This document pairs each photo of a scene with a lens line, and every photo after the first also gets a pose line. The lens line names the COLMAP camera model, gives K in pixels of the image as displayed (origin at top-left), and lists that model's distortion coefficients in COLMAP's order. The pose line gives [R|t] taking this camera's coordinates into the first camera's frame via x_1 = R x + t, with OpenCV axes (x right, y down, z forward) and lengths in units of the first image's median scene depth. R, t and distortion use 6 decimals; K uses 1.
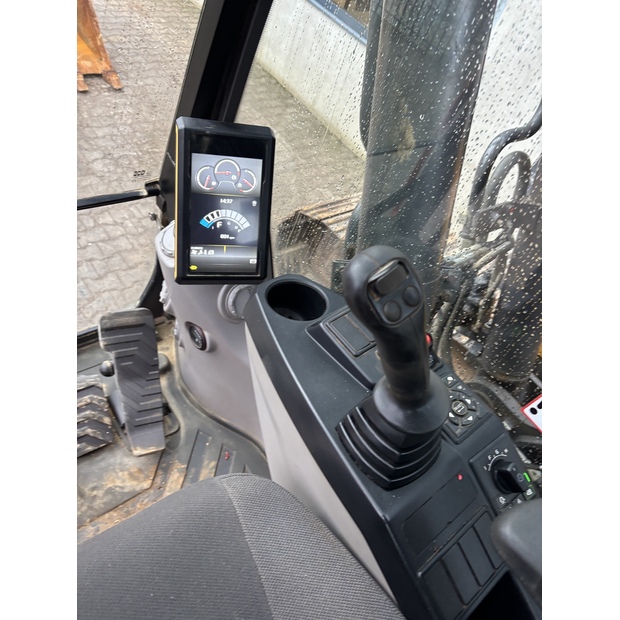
lens RADIAL K [[467.8, 0, 294.4], [0, 467.8, 318.2], [0, 0, 1]] dist [0.026651, -0.037974]
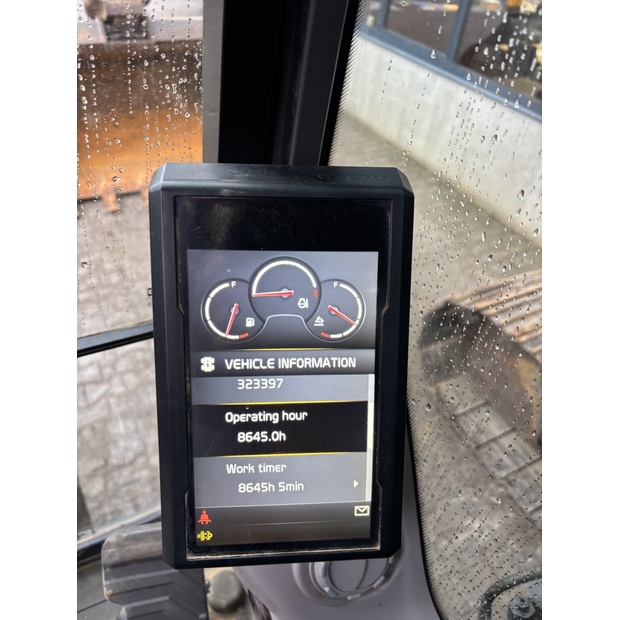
lens RADIAL K [[467.8, 0, 294.4], [0, 467.8, 318.2], [0, 0, 1]] dist [0.026651, -0.037974]
pose [[0.953660, -0.040538, -0.298144, -0.022126], [-0.012377, 0.984759, -0.173486, -0.208258], [0.300632, 0.169137, 0.938623, 0.603369]]
